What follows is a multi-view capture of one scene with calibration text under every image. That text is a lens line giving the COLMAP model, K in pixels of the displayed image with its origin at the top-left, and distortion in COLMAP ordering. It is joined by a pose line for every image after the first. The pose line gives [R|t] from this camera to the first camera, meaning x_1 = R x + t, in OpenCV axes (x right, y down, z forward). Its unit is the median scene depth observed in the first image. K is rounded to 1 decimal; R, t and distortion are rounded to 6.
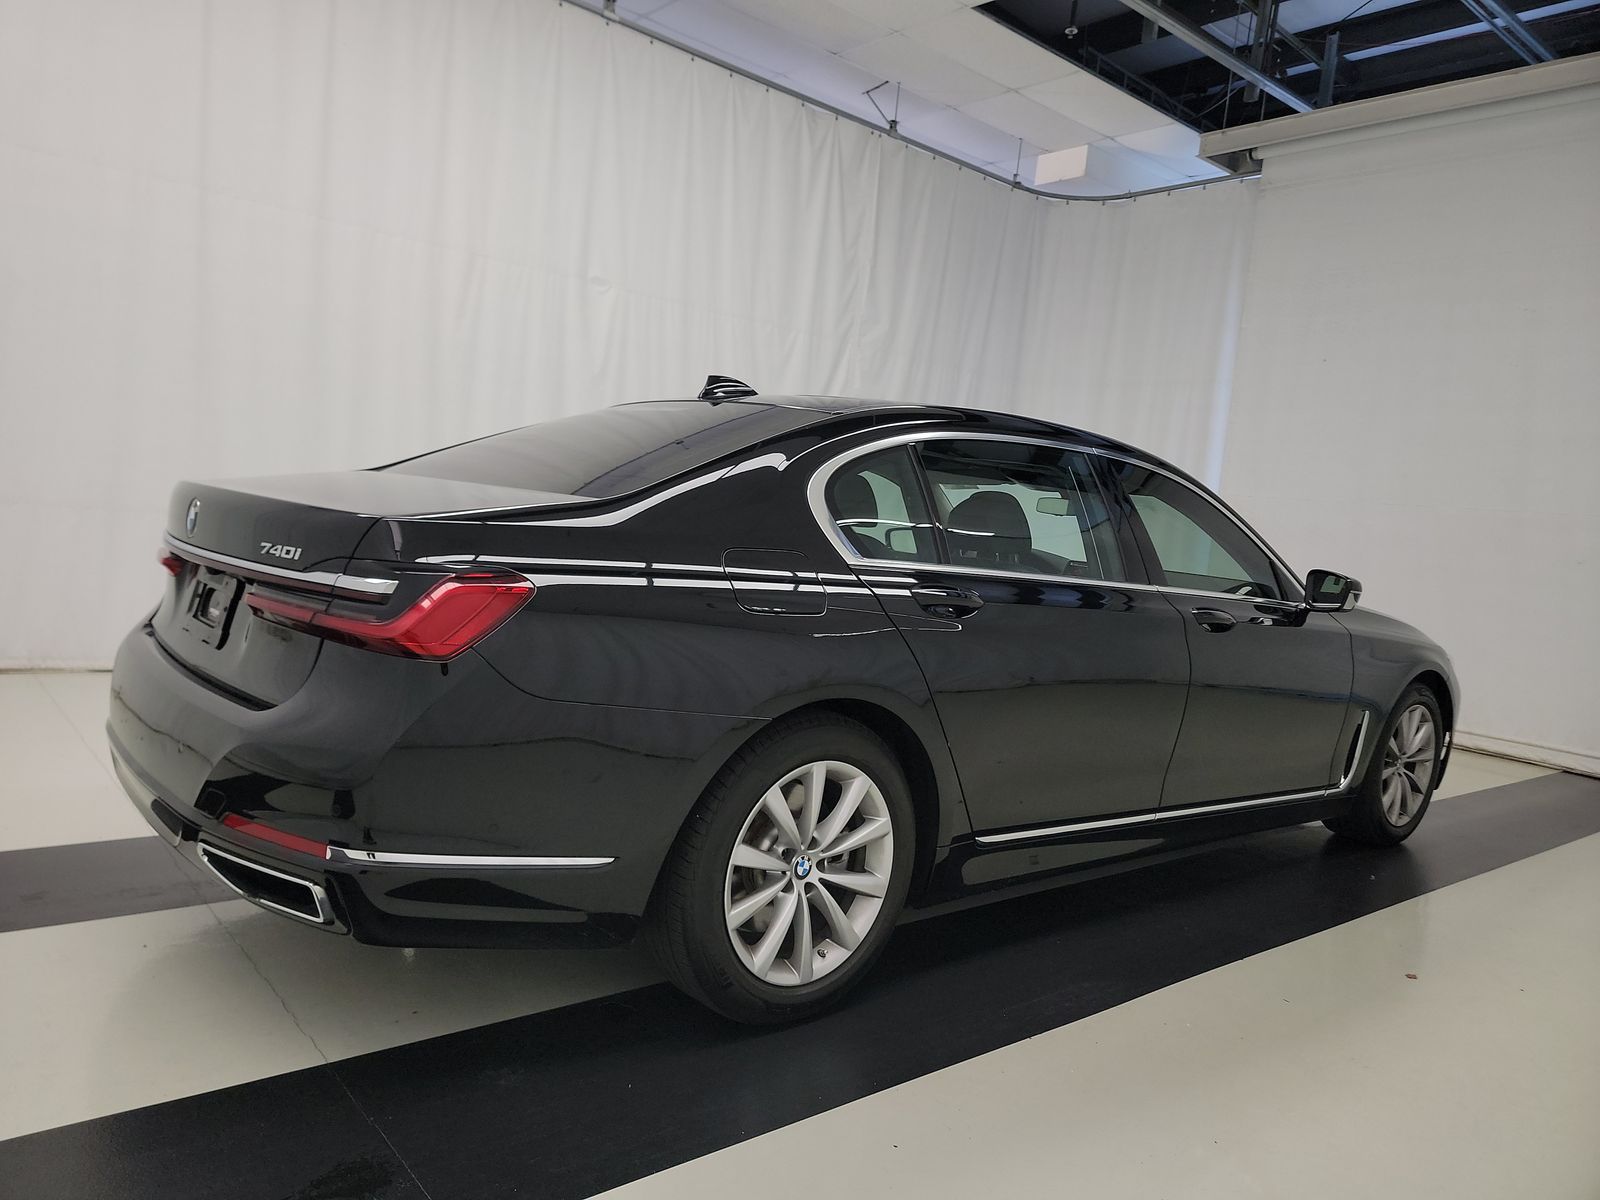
lens RADIAL K [[1146.1, 0, 800.0], [0, 1146.1, 600.0], [0, 0, 1]] dist [0.084330, -0.000223]
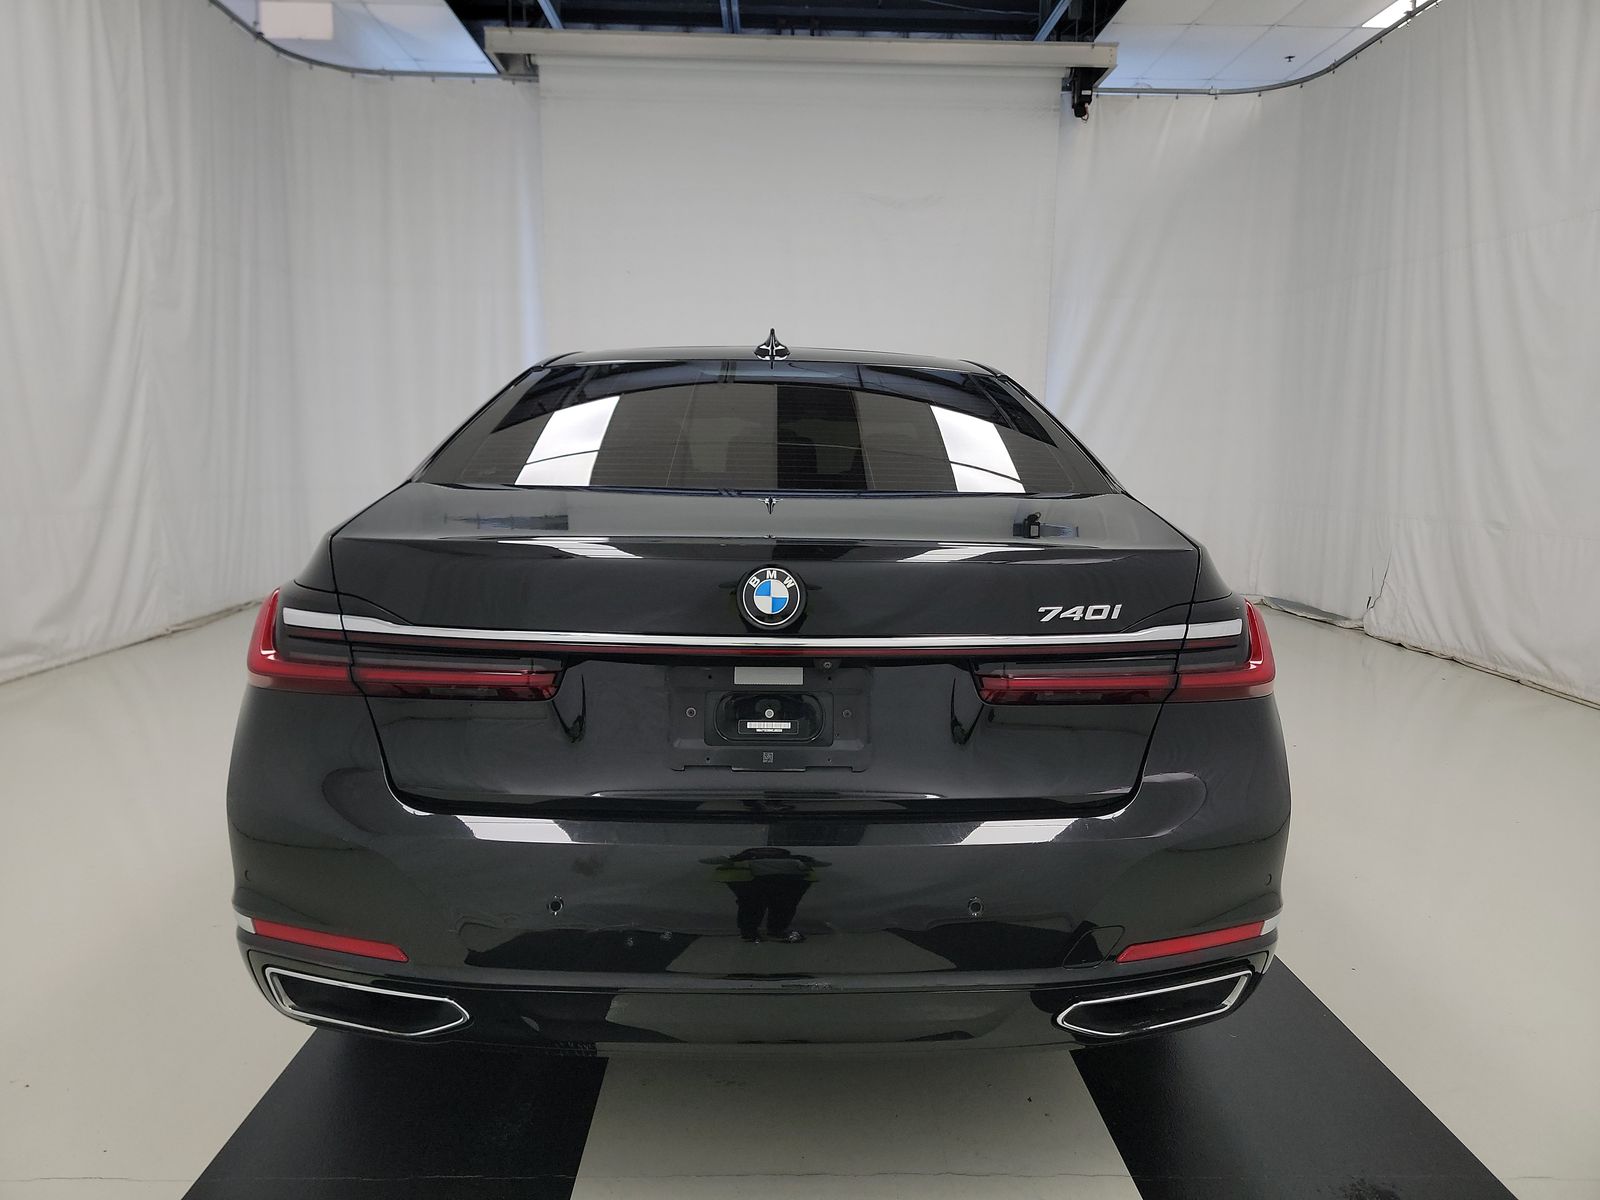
lens RADIAL K [[1155.3, 0, 800.0], [0, 1155.3, 600.0], [0, 0, 1]] dist [0.000796, -0.001677]
pose [[0.599648, -0.192239, 0.776831, -0.337332], [0.105564, 0.981237, 0.161336, -0.056833], [-0.793271, -0.014740, 0.608690, 0.197658]]
